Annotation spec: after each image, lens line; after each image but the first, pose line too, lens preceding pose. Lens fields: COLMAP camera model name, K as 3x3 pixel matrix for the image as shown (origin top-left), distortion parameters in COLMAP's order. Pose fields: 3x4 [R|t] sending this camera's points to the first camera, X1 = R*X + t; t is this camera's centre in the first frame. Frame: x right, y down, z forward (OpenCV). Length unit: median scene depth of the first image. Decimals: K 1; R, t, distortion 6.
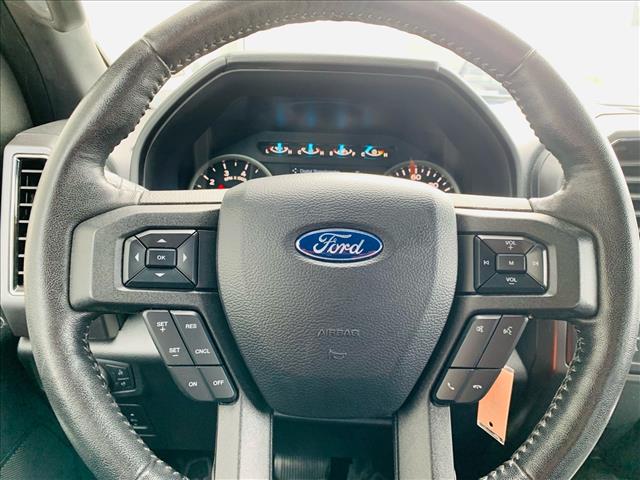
lens RADIAL K [[495.5, 0, 328.3], [0, 495.5, 240.6], [0, 0, 1]] dist [0.045285, -0.053010]
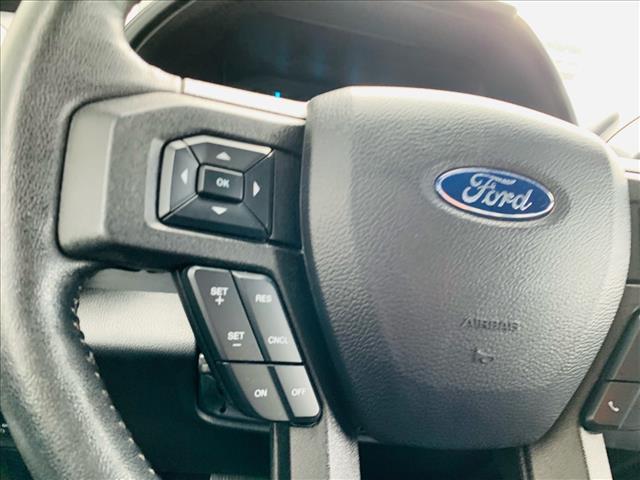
lens RADIAL K [[495.5, 0, 342.5], [0, 495.5, 243.3], [0, 0, 1]] dist [0.045285, -0.053010]
pose [[0.975068, 0.090938, 0.202416, -0.308185], [-0.091623, 0.995776, -0.006006, 0.097462], [-0.202107, -0.012689, 0.979281, 0.375918]]
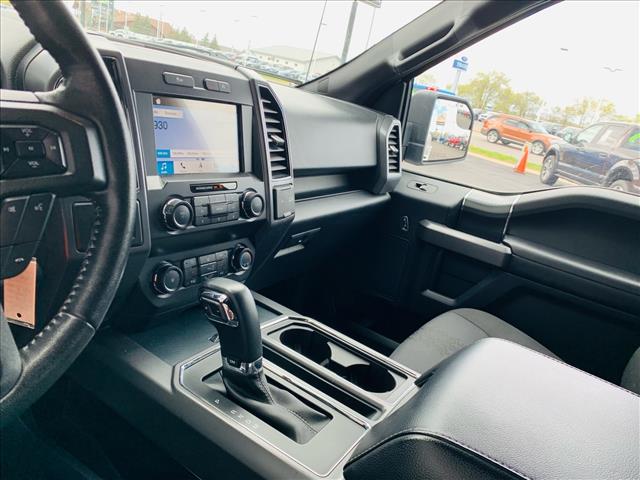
lens RADIAL K [[495.5, 0, 324.5], [0, 495.5, 242.3], [0, 0, 1]] dist [0.045285, -0.053010]
pose [[0.545790, -0.170748, 0.820340, -0.234538], [0.064001, 0.984653, 0.162367, 0.114913], [-0.835474, -0.036116, 0.548342, -0.176820]]
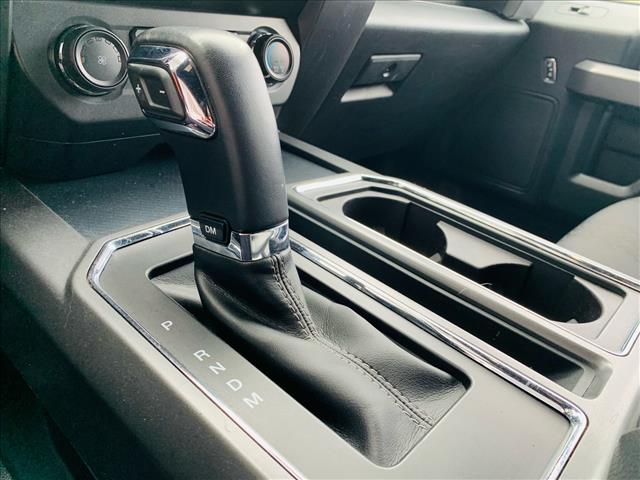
lens RADIAL K [[495.5, 0, 317.5], [0, 495.5, 240.0], [0, 0, 1]] dist [0.045285, -0.053010]
pose [[0.685714, -0.276278, 0.673400, 0.666840], [0.103074, 0.952697, 0.285908, 0.673018], [-0.720536, -0.126641, 0.681755, 0.520630]]
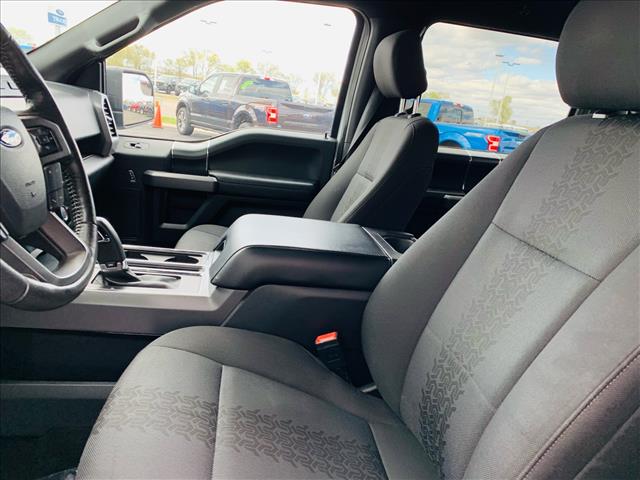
lens RADIAL K [[495.5, 0, 326.8], [0, 495.5, 243.2], [0, 0, 1]] dist [0.045285, -0.053010]
pose [[-0.131897, -0.304314, 0.943396, -1.956099], [0.164923, 0.931709, 0.323603, -0.035283], [-0.977447, 0.198270, -0.072702, 0.069801]]
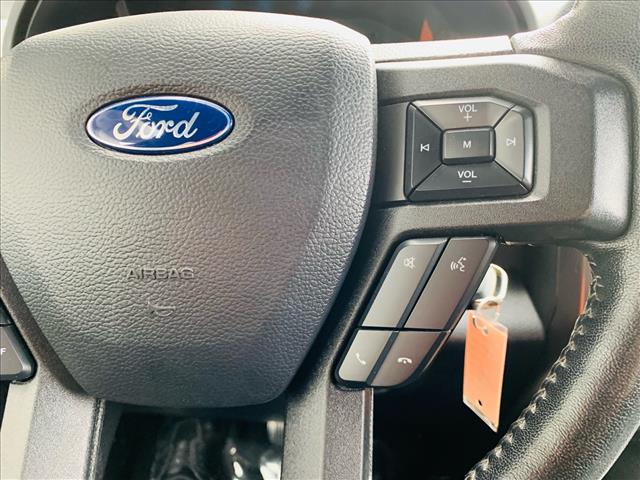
lens RADIAL K [[495.5, 0, 321.1], [0, 495.5, 244.0], [0, 0, 1]] dist [0.045285, -0.053010]
pose [[0.991503, -0.022311, -0.128154, 0.279030], [0.035528, 0.994171, 0.101797, 0.094450], [0.125135, -0.105485, 0.986516, 0.425973]]
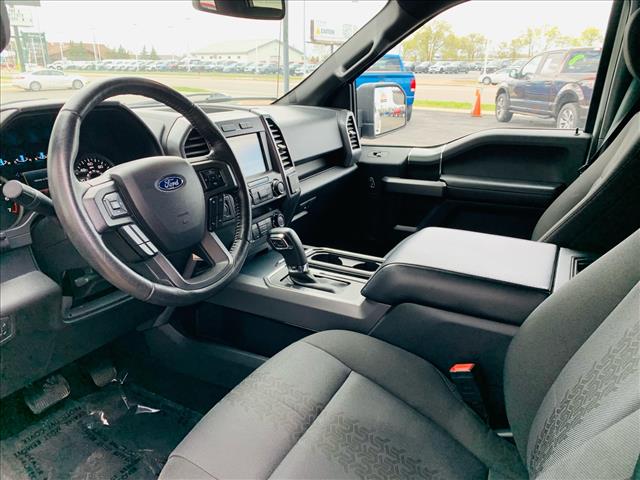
lens RADIAL K [[495.5, 0, 309.7], [0, 495.5, 240.8], [0, 0, 1]] dist [0.045285, -0.053010]
pose [[0.488383, -0.310916, 0.815361, -1.826391], [0.277361, 0.941226, 0.192779, -0.007804], [-0.827377, 0.131999, 0.545915, -0.981734]]
